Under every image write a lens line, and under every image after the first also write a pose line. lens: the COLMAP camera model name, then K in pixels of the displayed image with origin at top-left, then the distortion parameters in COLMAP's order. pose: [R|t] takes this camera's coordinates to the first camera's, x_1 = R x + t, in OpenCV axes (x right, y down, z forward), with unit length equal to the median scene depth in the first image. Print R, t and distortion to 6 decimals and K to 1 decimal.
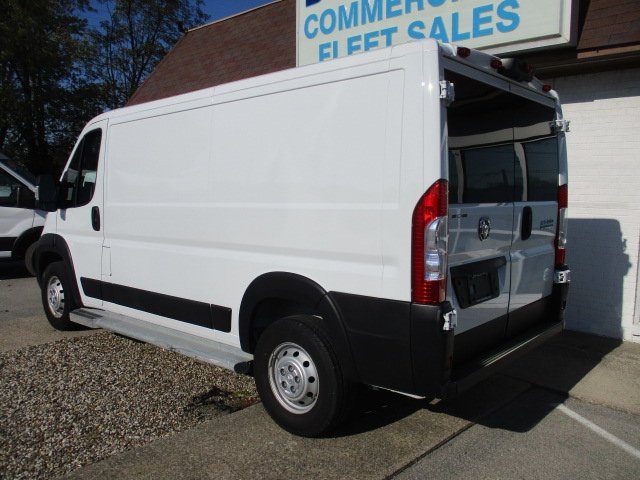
lens RADIAL K [[530.8, 0, 320.0], [0, 530.8, 240.0], [0, 0, 1]] dist [-0.041614, 0.000293]
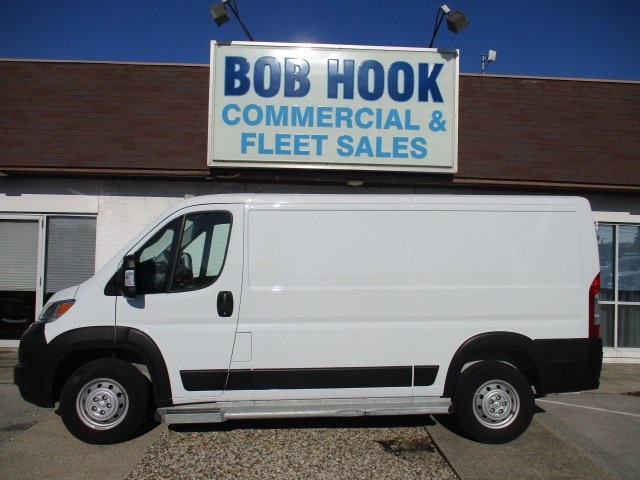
lens RADIAL K [[530.8, 0, 320.0], [0, 530.8, 240.0], [0, 0, 1]] dist [-0.041614, 0.000293]
pose [[0.711866, 0.020784, 0.702008, -0.815616], [0.054493, 0.994914, -0.084714, -0.054091], [-0.700198, 0.098559, 0.707113, 0.153282]]
